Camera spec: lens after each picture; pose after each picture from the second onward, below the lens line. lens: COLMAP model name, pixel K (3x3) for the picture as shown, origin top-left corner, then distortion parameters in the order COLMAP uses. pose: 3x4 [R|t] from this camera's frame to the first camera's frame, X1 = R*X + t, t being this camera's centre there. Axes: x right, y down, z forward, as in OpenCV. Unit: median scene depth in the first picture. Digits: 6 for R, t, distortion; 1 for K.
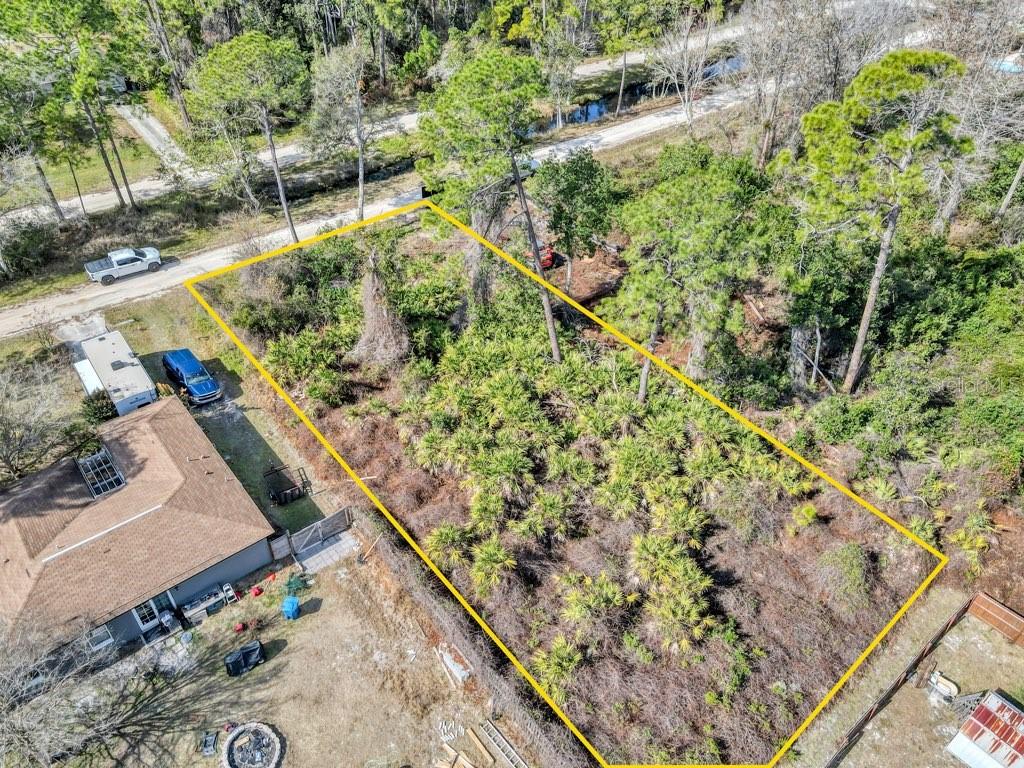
lens RADIAL K [[739.5, 0, 512.6], [0, 739.5, 350.1], [0, 0, 1]] dist [0.015574, -0.002295]
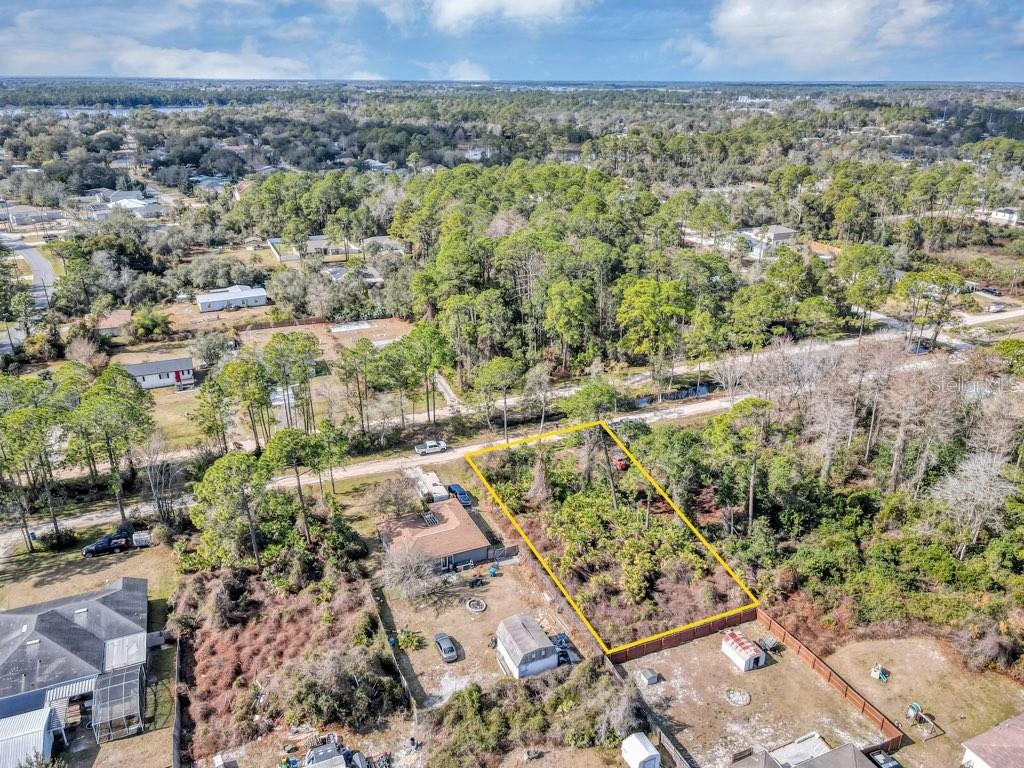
lens RADIAL K [[739.5, 0, 512.6], [0, 739.5, 350.1], [0, 0, 1]] dist [0.015574, -0.002295]
pose [[0.964151, 0.077275, -0.253852, 0.276283], [-0.153404, 0.942912, -0.295609, 0.256598], [0.216517, 0.323954, 0.920964, -1.215196]]
